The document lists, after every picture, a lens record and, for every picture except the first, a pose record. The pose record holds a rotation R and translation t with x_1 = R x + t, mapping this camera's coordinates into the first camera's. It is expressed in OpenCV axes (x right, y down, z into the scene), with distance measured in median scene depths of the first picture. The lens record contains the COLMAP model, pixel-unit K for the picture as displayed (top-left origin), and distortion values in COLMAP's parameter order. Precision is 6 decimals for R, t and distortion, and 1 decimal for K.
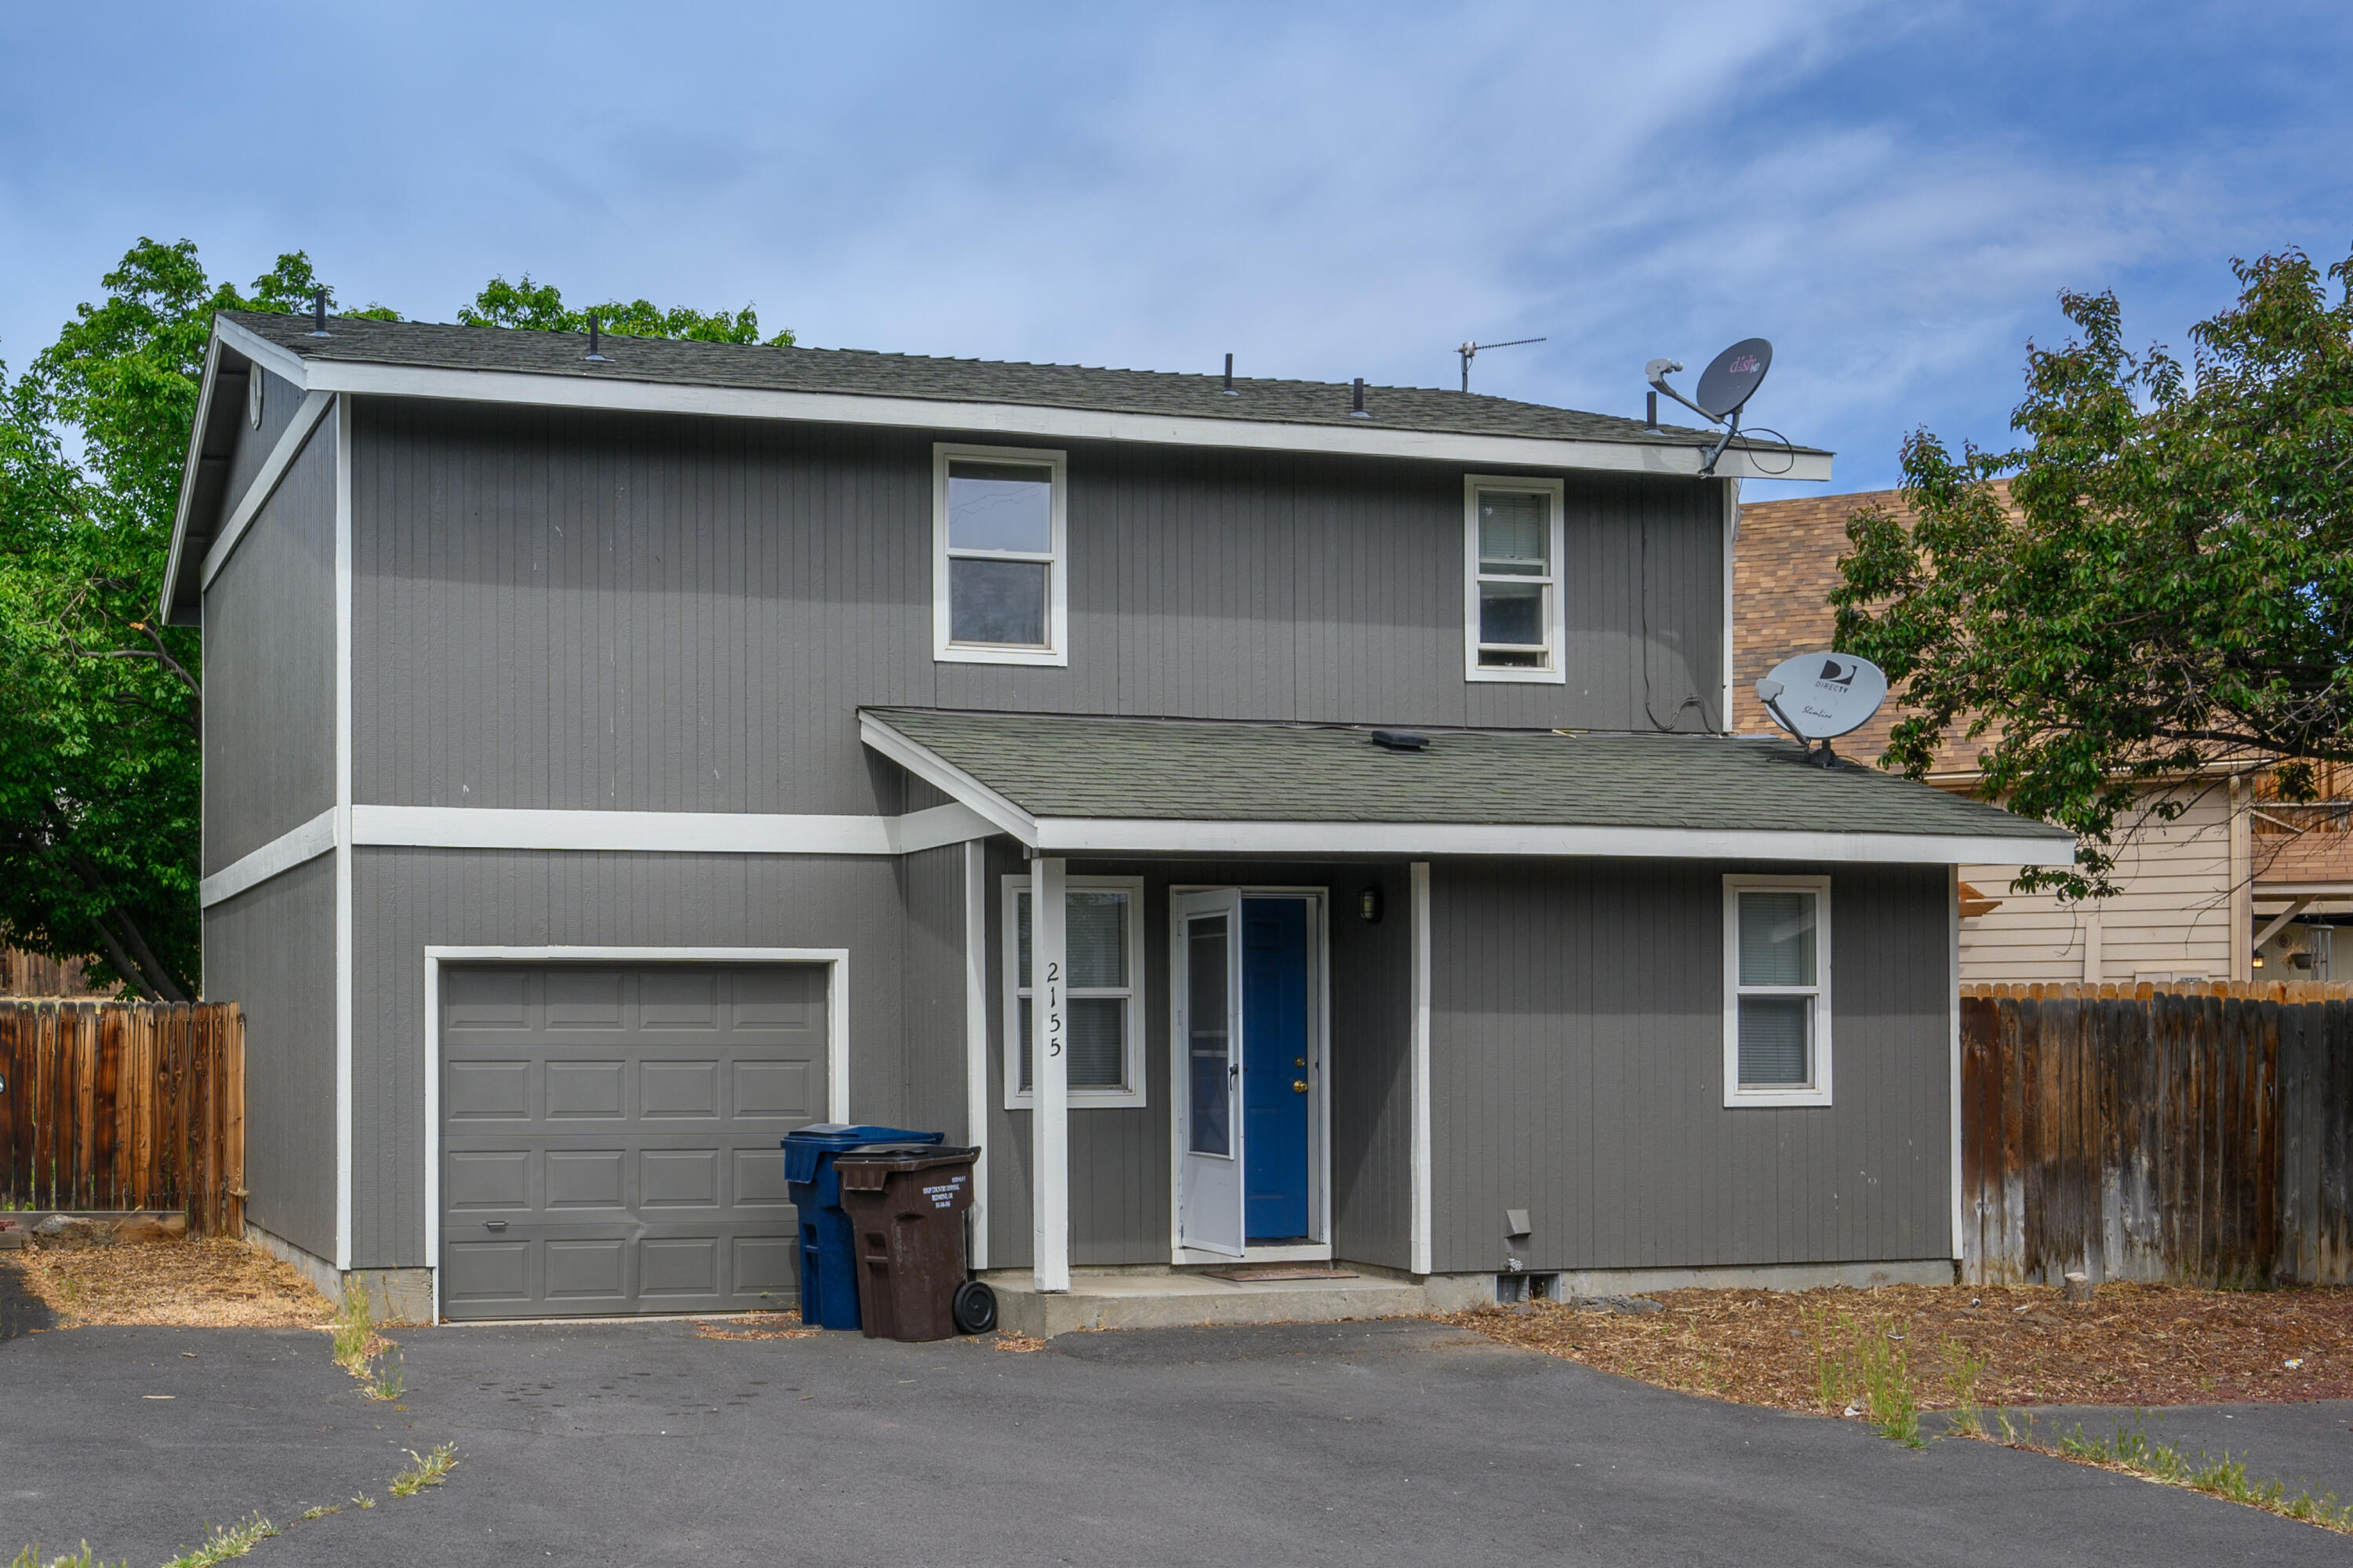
lens RADIAL K [[2520.1, 0, 1149.3], [0, 2520.1, 933.8], [0, 0, 1]] dist [-0.011048, 0.000000]
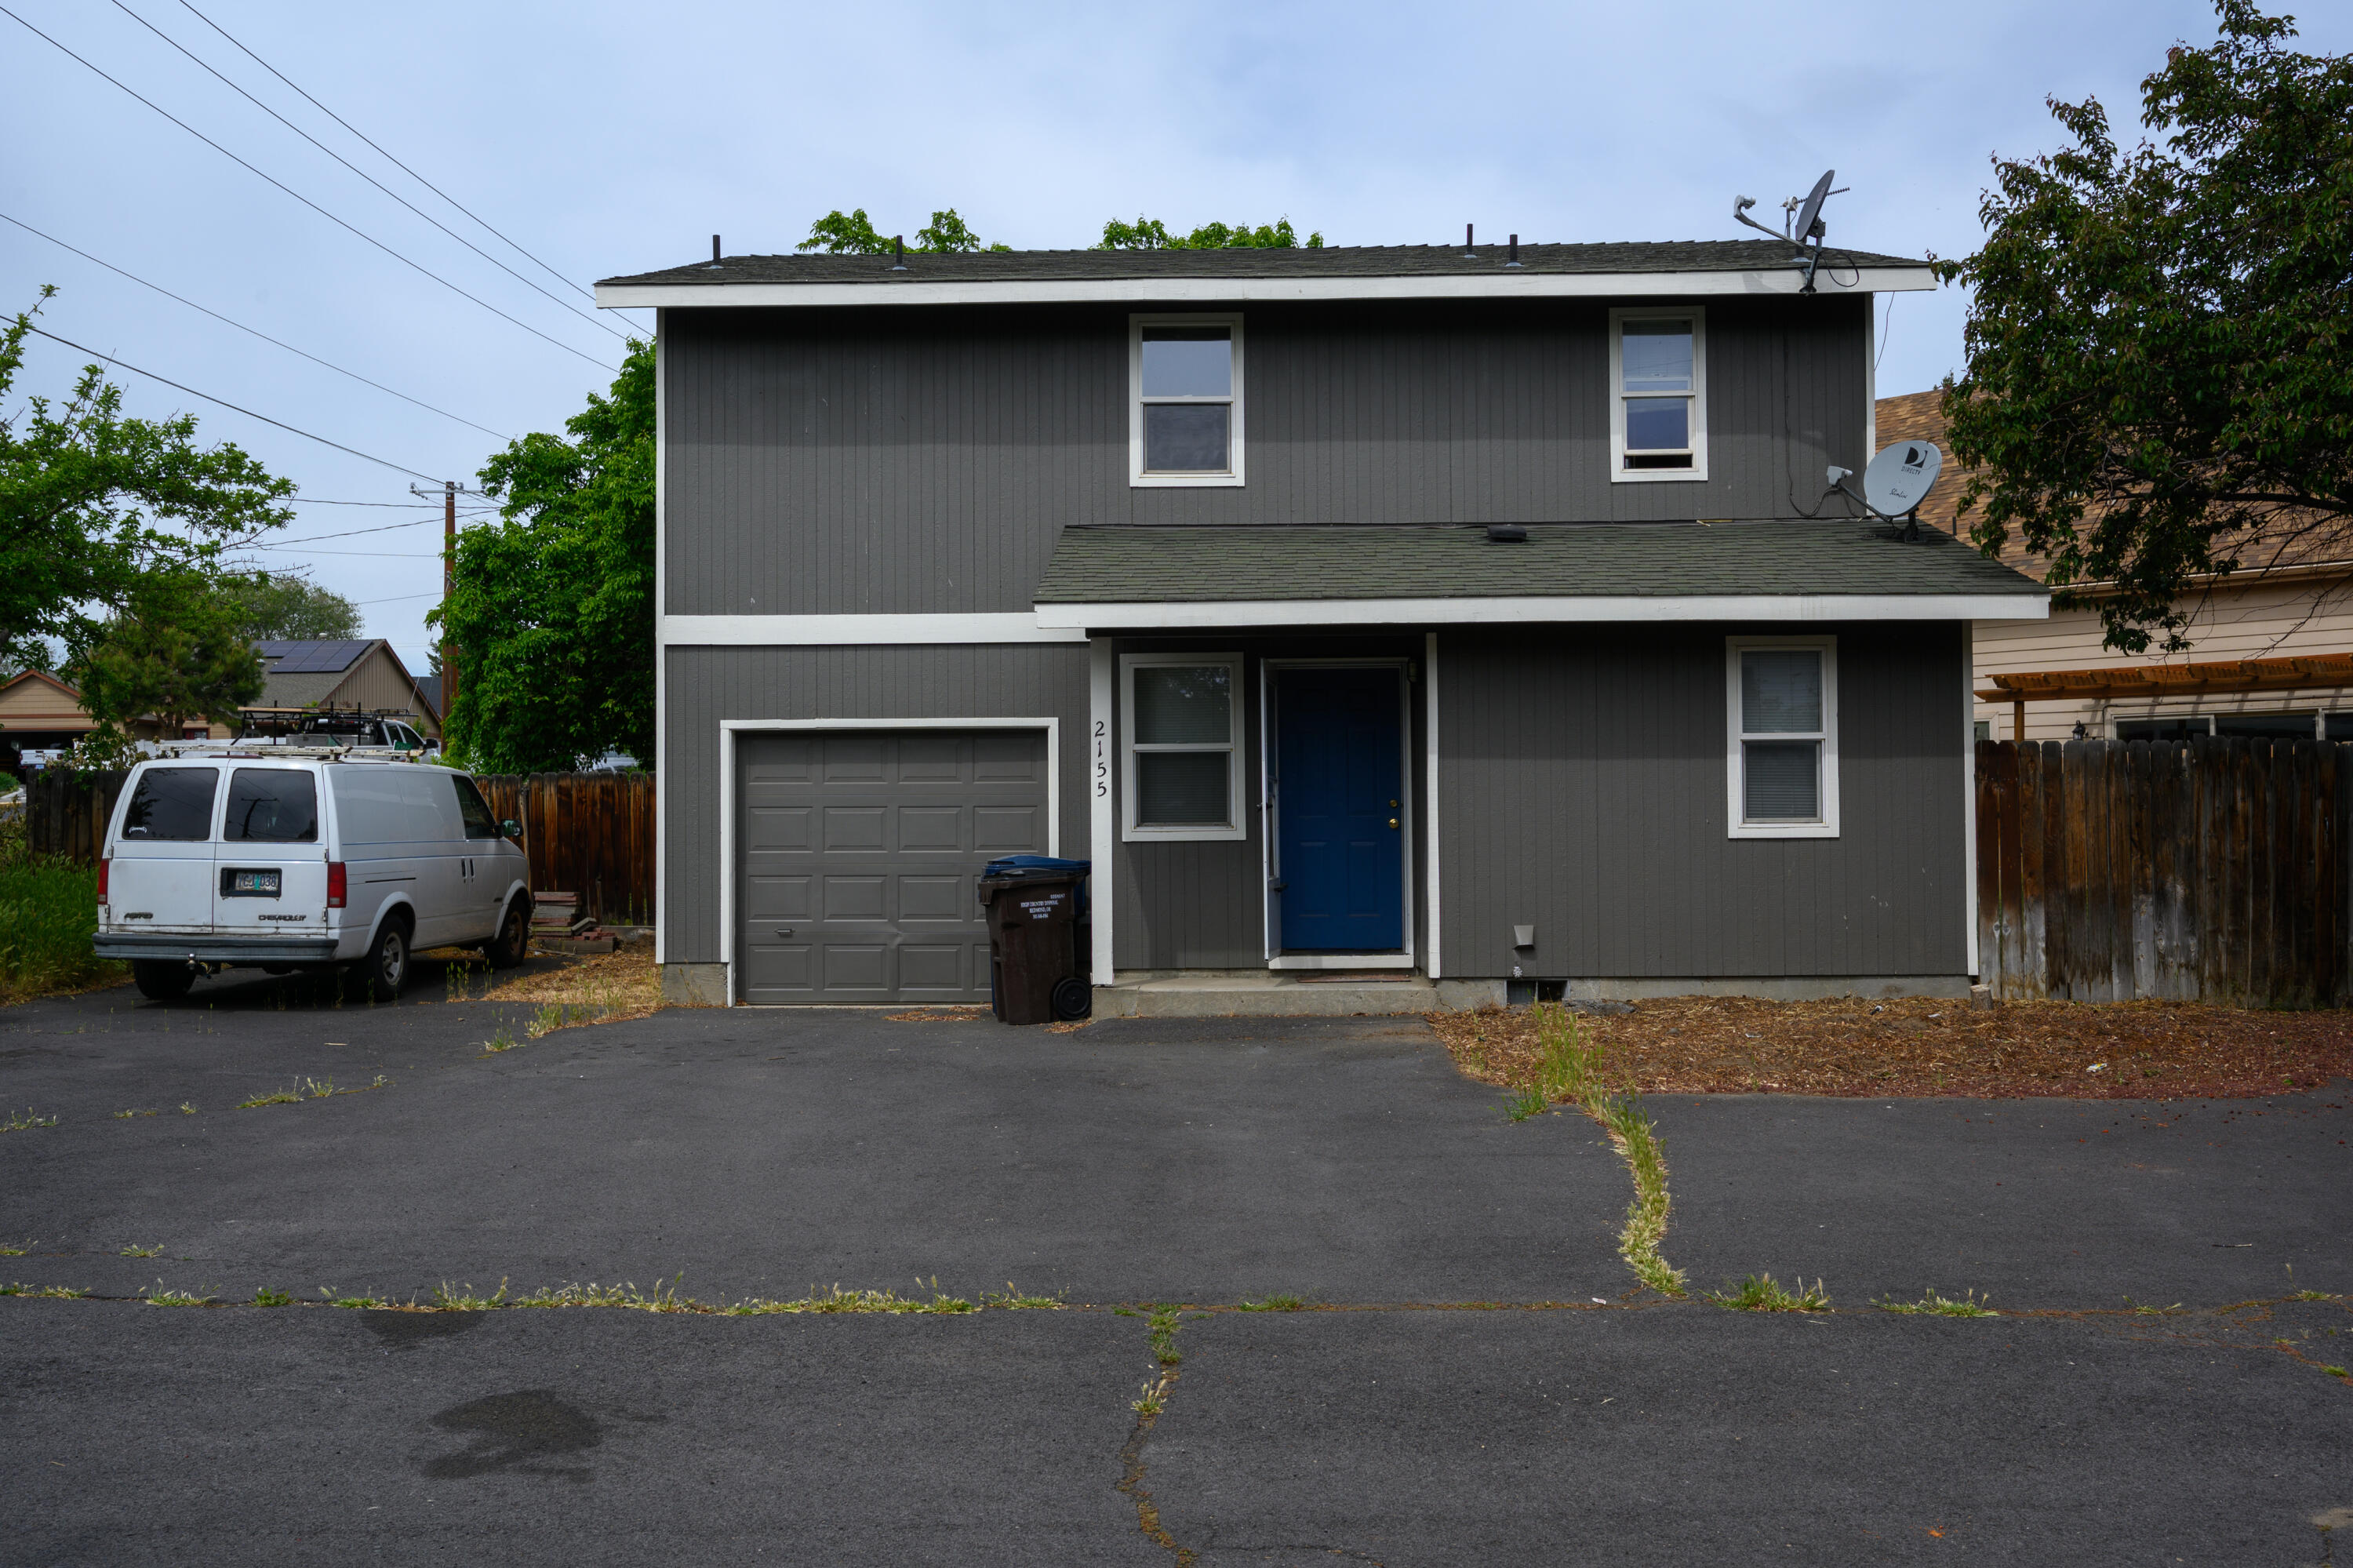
lens RADIAL K [[2023.3, 0, 1203.5], [0, 2023.3, 706.9], [0, 0, 1]] dist [-0.008172, -0.005600]
pose [[0.961112, -0.020907, -0.275366, 0.237641], [0.018715, 0.999769, -0.010588, 0.013074], [0.275524, 0.005023, 0.961281, 0.043755]]
